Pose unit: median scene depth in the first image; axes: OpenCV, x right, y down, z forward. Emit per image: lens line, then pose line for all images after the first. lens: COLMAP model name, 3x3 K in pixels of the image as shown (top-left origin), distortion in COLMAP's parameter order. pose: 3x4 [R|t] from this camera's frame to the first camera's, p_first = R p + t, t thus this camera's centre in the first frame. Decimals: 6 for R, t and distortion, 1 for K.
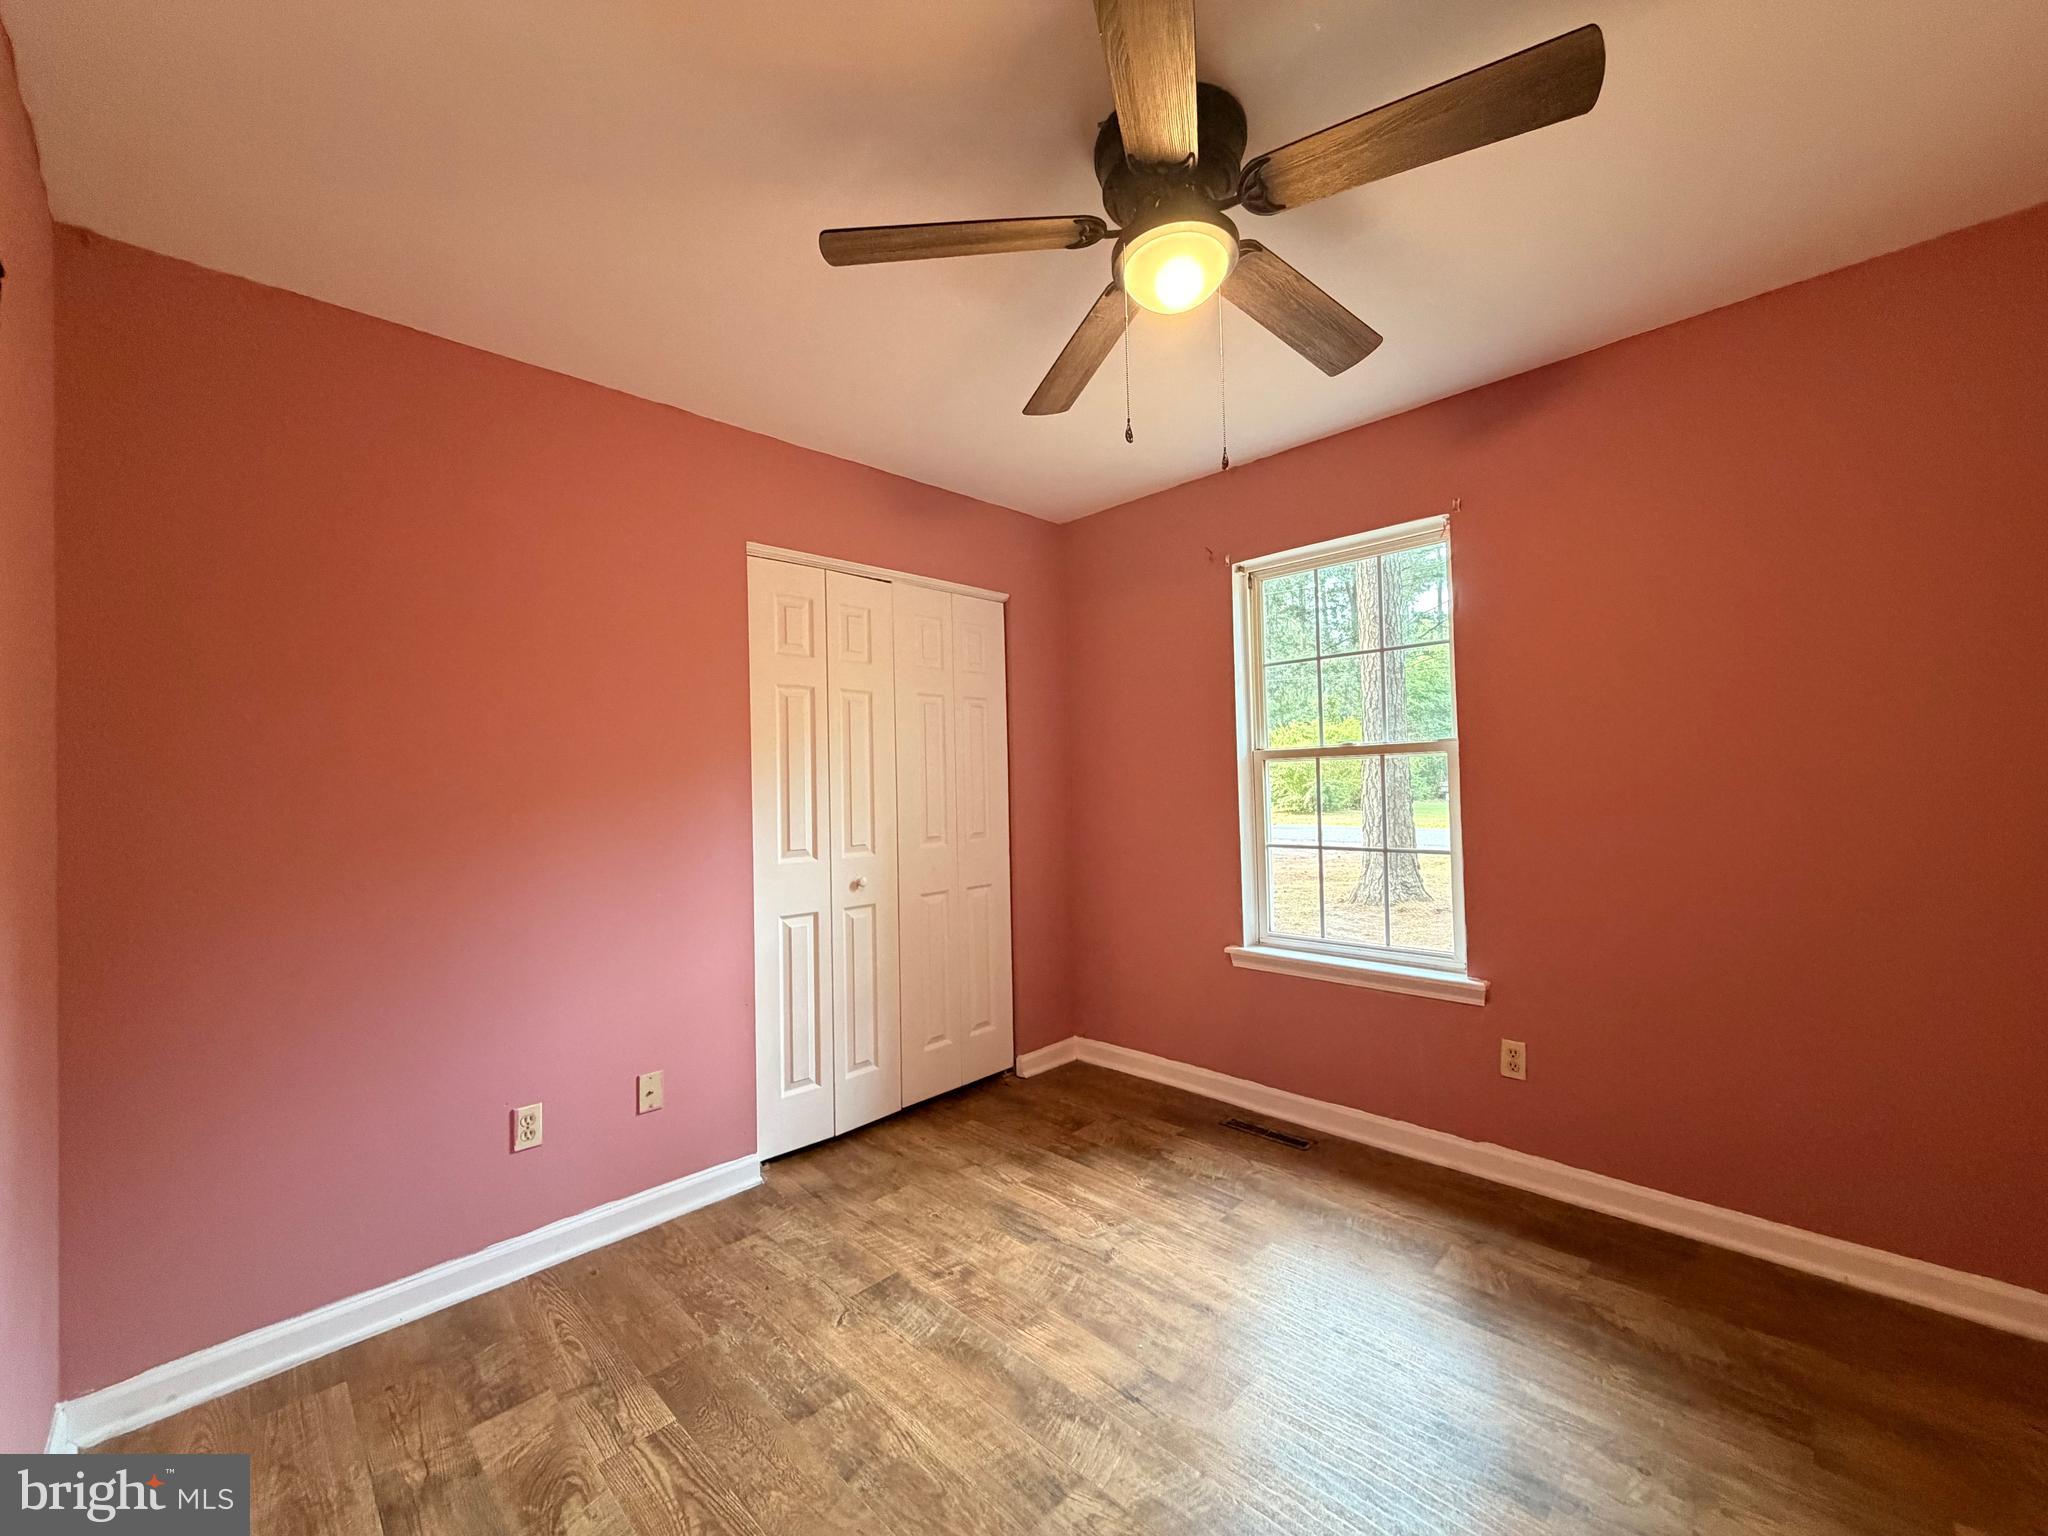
lens RADIAL K [[812.8, 0, 1016.1], [0, 812.8, 763.7], [0, 0, 1]] dist [-0.002026, -0.000117]
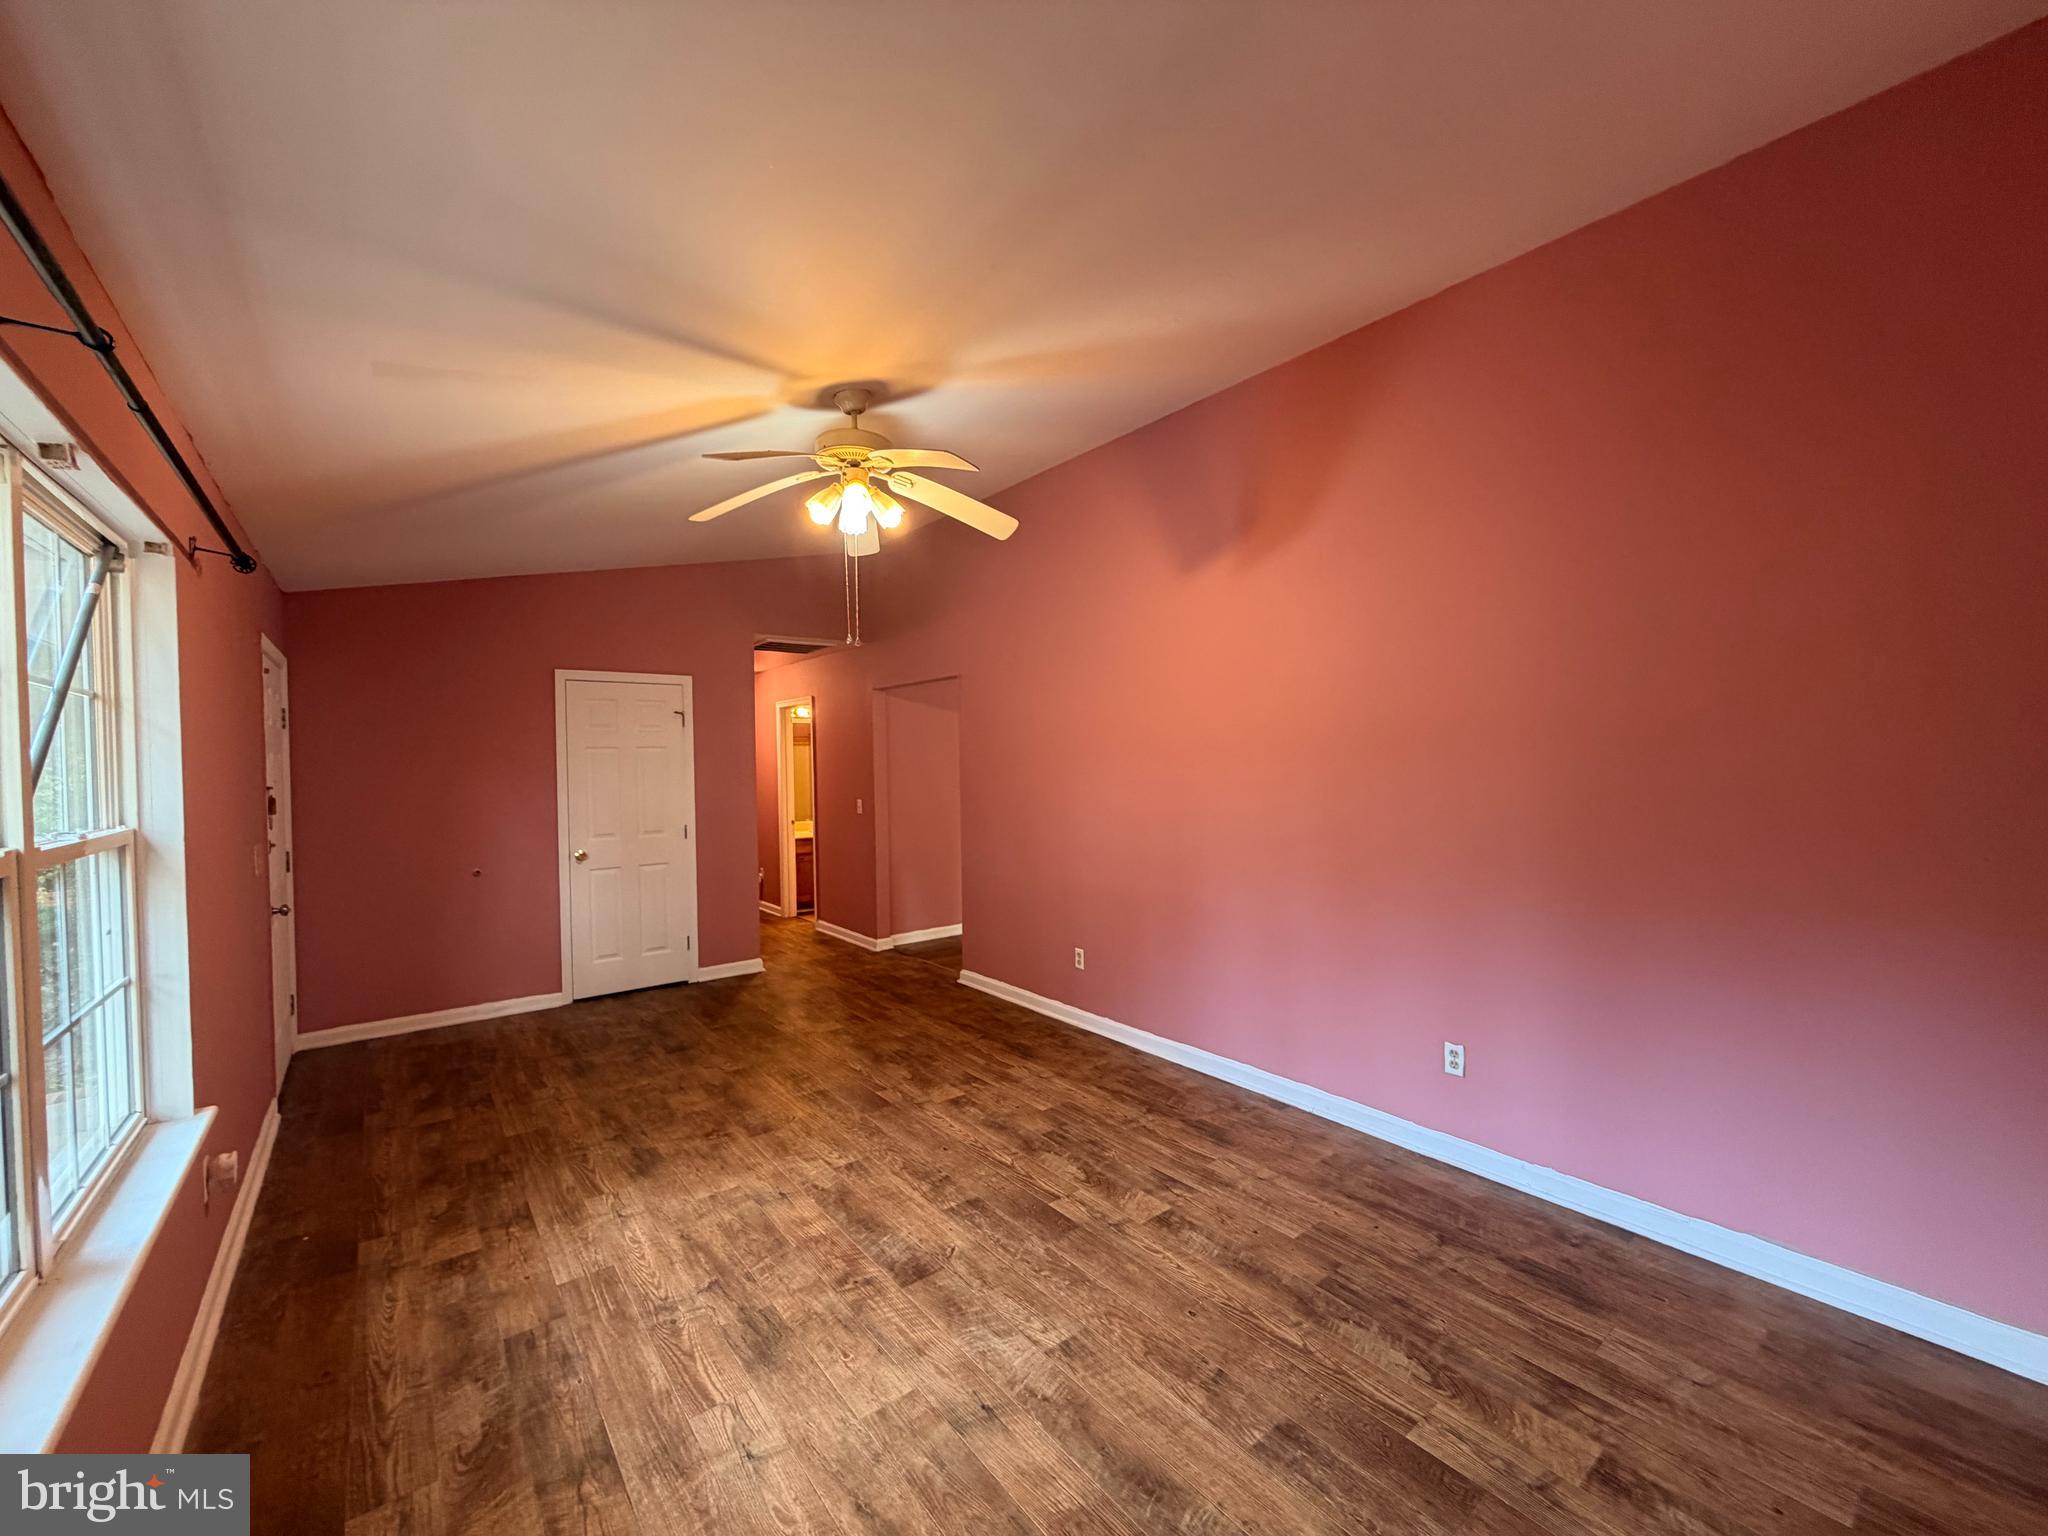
lens RADIAL K [[814.9, 0, 1017.1], [0, 814.9, 772.1], [0, 0, 1]] dist [-0.001103, -0.000156]
pose [[-0.991703, 0.043843, 0.120846, -0.531178], [0.042493, 0.999002, -0.013729, -0.053137], [-0.121328, -0.008480, -0.992576, 2.383831]]
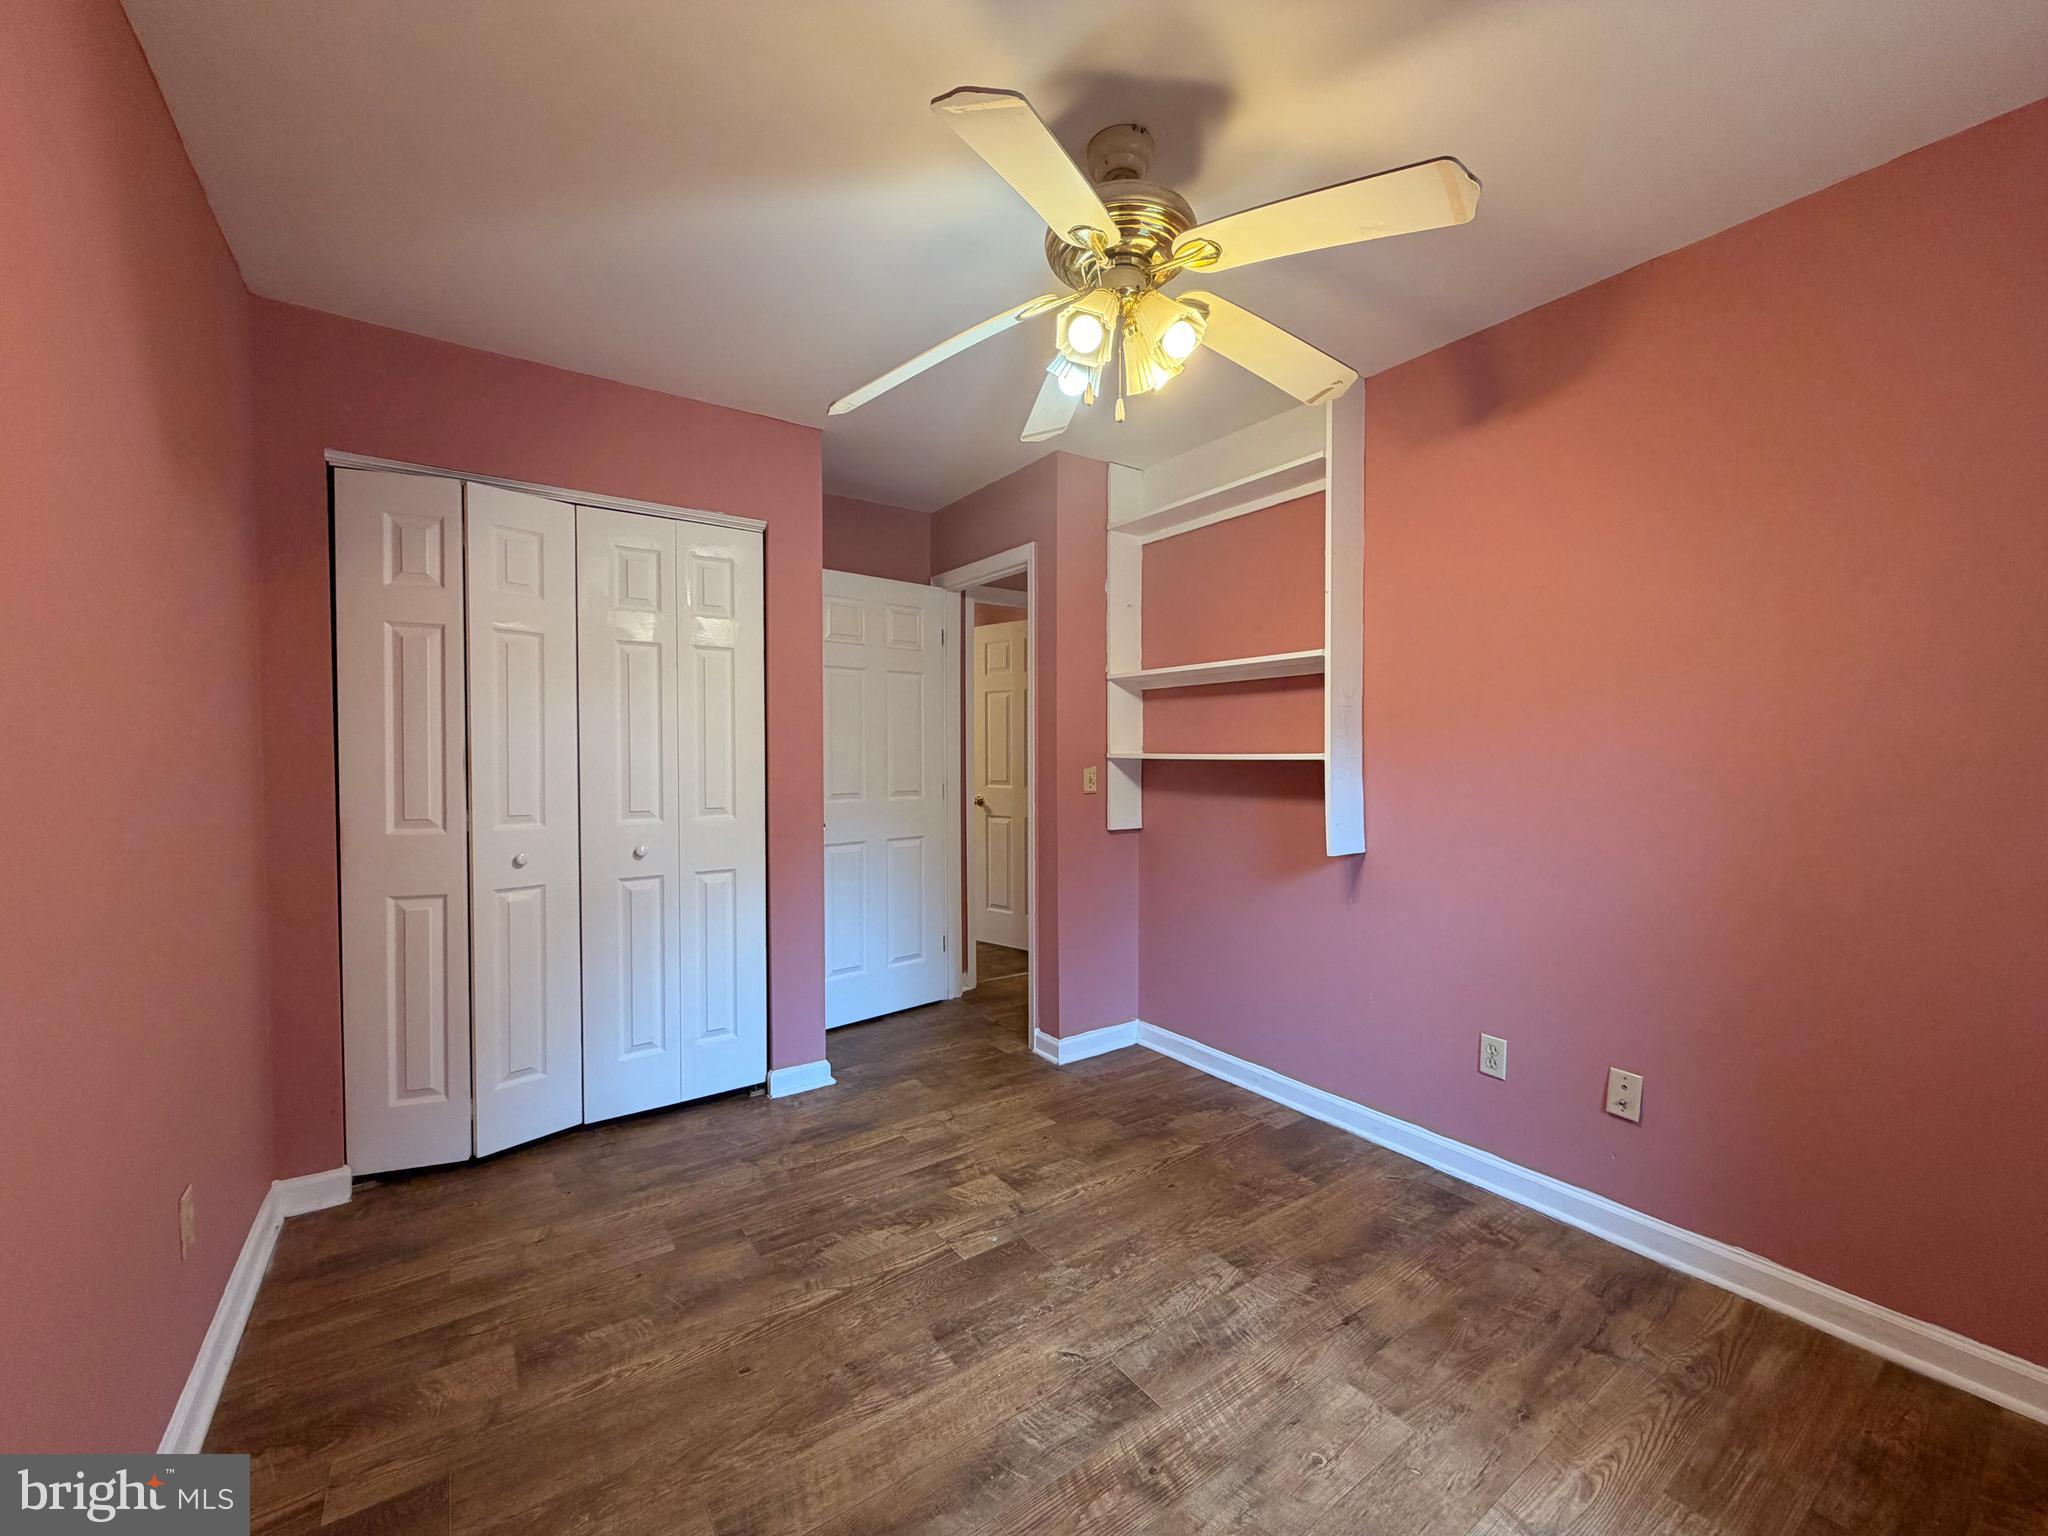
lens RADIAL K [[812.8, 0, 1016.1], [0, 812.8, 763.7], [0, 0, 1]] dist [-0.002026, -0.000117]
pose [[-0.176846, 0.043729, -0.983267, 0.657341], [0.032739, 0.998721, 0.038528, 0.014374], [0.983694, -0.025377, -0.178051, 1.168530]]
